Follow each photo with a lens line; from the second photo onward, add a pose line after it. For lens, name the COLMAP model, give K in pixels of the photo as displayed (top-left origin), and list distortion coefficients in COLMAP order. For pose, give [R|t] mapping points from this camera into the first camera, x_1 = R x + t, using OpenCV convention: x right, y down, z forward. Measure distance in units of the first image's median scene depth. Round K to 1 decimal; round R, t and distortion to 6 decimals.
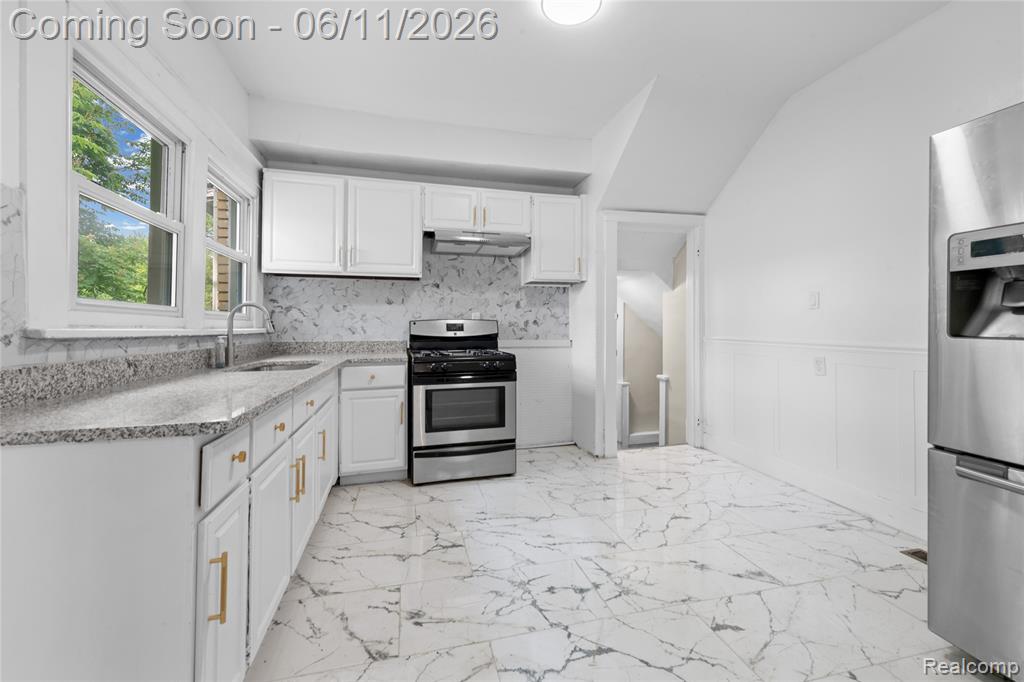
lens RADIAL K [[410.0, 0, 511.9], [0, 410.0, 320.7], [0, 0, 1]] dist [0.002954, -0.000175]
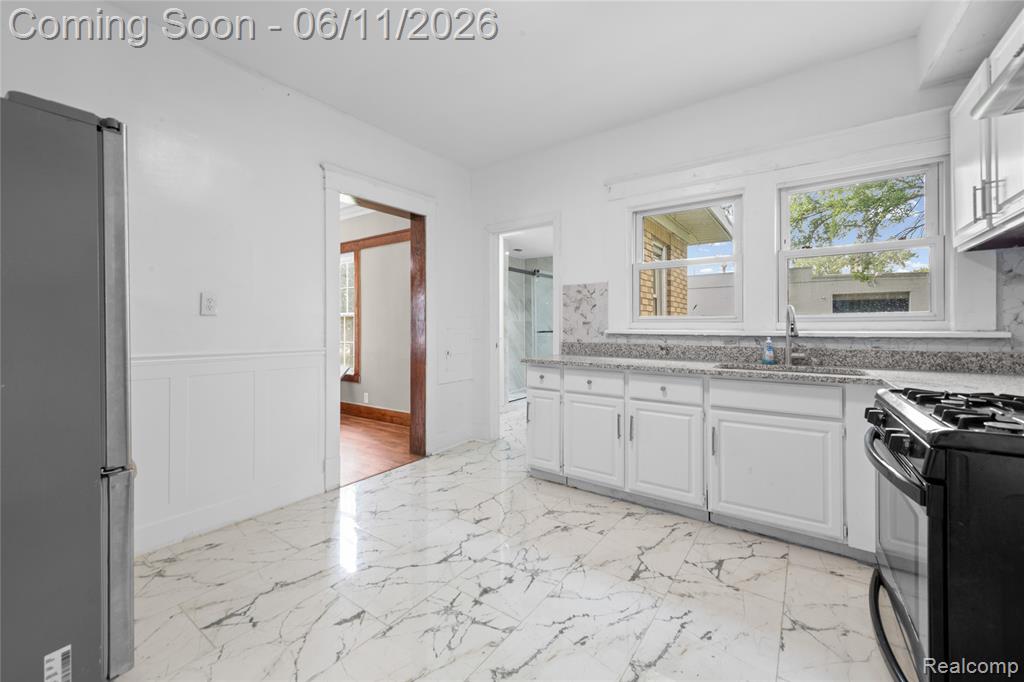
lens RADIAL K [[406.1, 0, 504.8], [0, 406.1, 337.6], [0, 0, 1]] dist [0.000235, -0.000116]
pose [[-0.774832, 0.020428, -0.631837, 0.428648], [0.014063, 0.999787, 0.015078, 0.008229], [0.632011, 0.002797, -0.774954, 1.024710]]
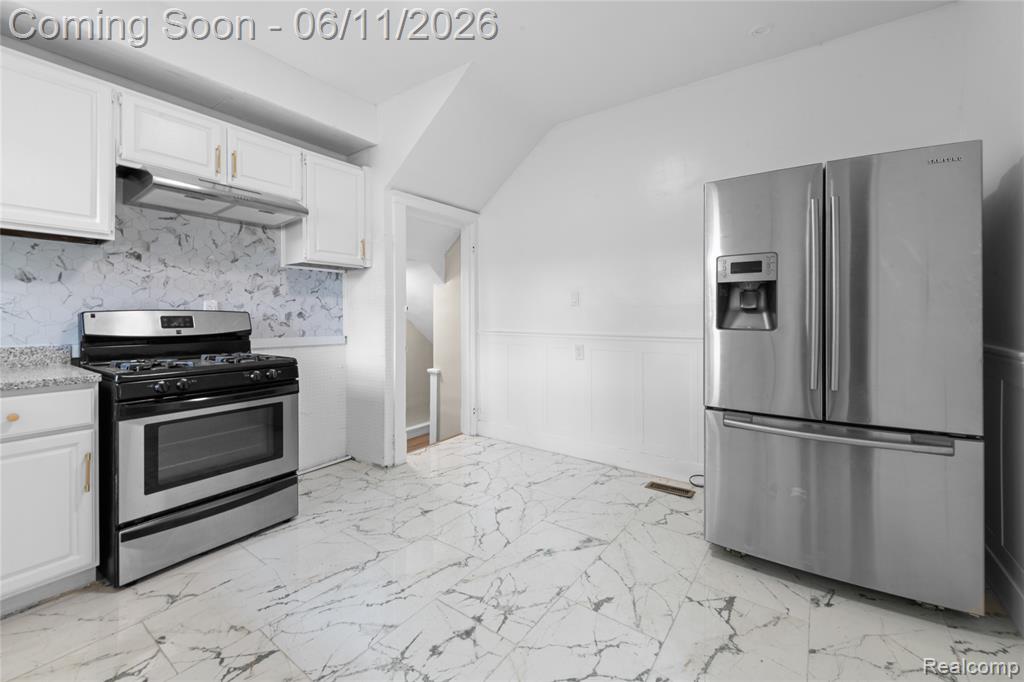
lens RADIAL K [[410.0, 0, 511.9], [0, 410.0, 320.7], [0, 0, 1]] dist [0.002954, -0.000175]
pose [[0.767955, -0.003369, 0.640495, -0.171027], [-0.009304, 0.999822, 0.016414, -0.002348], [-0.640436, -0.018564, 0.767787, 0.170651]]
